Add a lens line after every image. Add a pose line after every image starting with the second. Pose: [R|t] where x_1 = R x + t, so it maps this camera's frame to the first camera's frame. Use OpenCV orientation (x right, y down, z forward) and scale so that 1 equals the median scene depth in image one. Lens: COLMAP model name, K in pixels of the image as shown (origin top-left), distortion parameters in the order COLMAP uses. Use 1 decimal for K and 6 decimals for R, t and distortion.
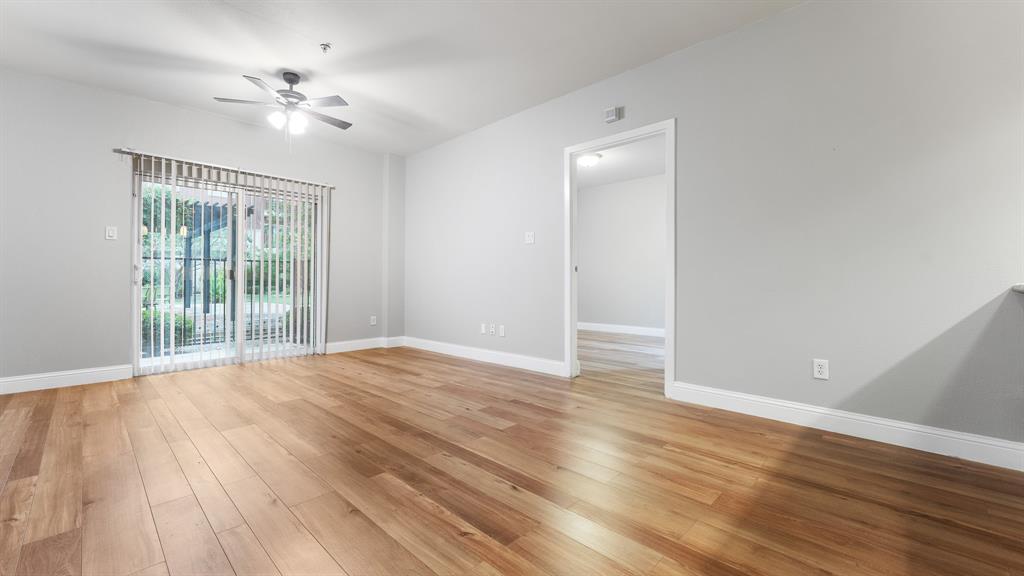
lens RADIAL K [[411.3, 0, 505.9], [0, 411.3, 274.7], [0, 0, 1]] dist [-0.000173, 0.000010]
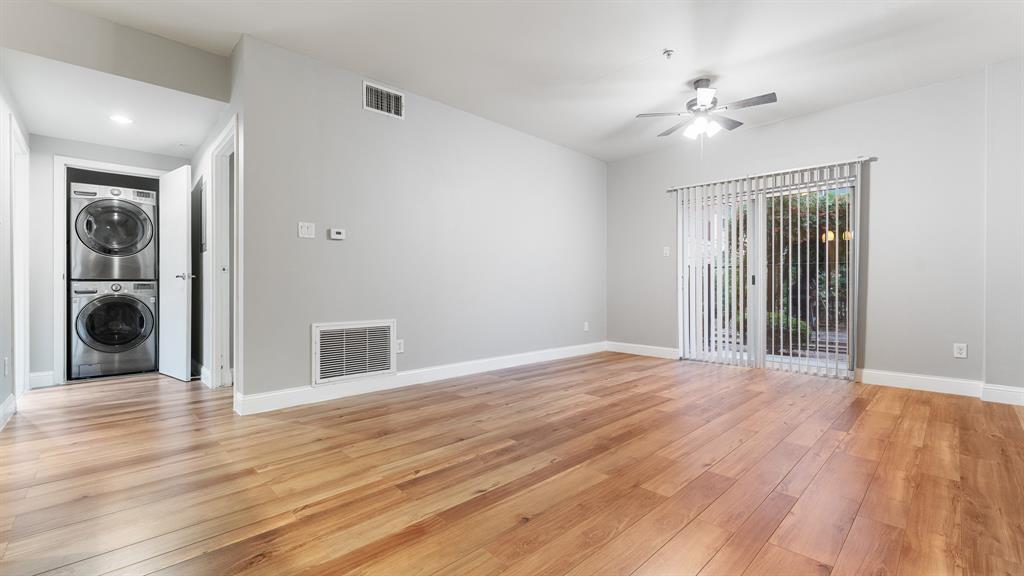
lens RADIAL K [[431.0, 0, 512.0], [0, 431.0, 288.0], [0, 0, 1]] dist [-0.001139, -0.000020]
pose [[-0.027480, 0.002081, -0.999620, 0.539698], [0.012527, 0.999920, 0.001738, 0.012867], [0.999544, -0.012475, -0.027504, 0.563561]]
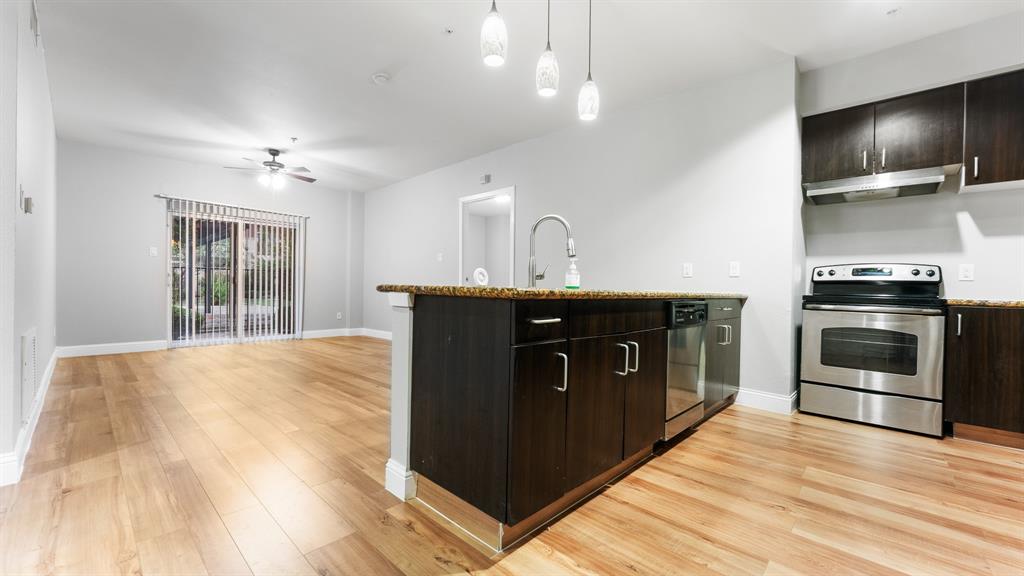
lens RADIAL K [[406.6, 0, 504.7], [0, 406.6, 291.2], [0, 0, 1]] dist [-0.000979, -0.000034]
pose [[0.999881, 0.011010, 0.010806, 0.319661], [-0.011233, 0.999720, 0.020831, -0.003168], [-0.010574, -0.020950, 0.999725, -0.521061]]
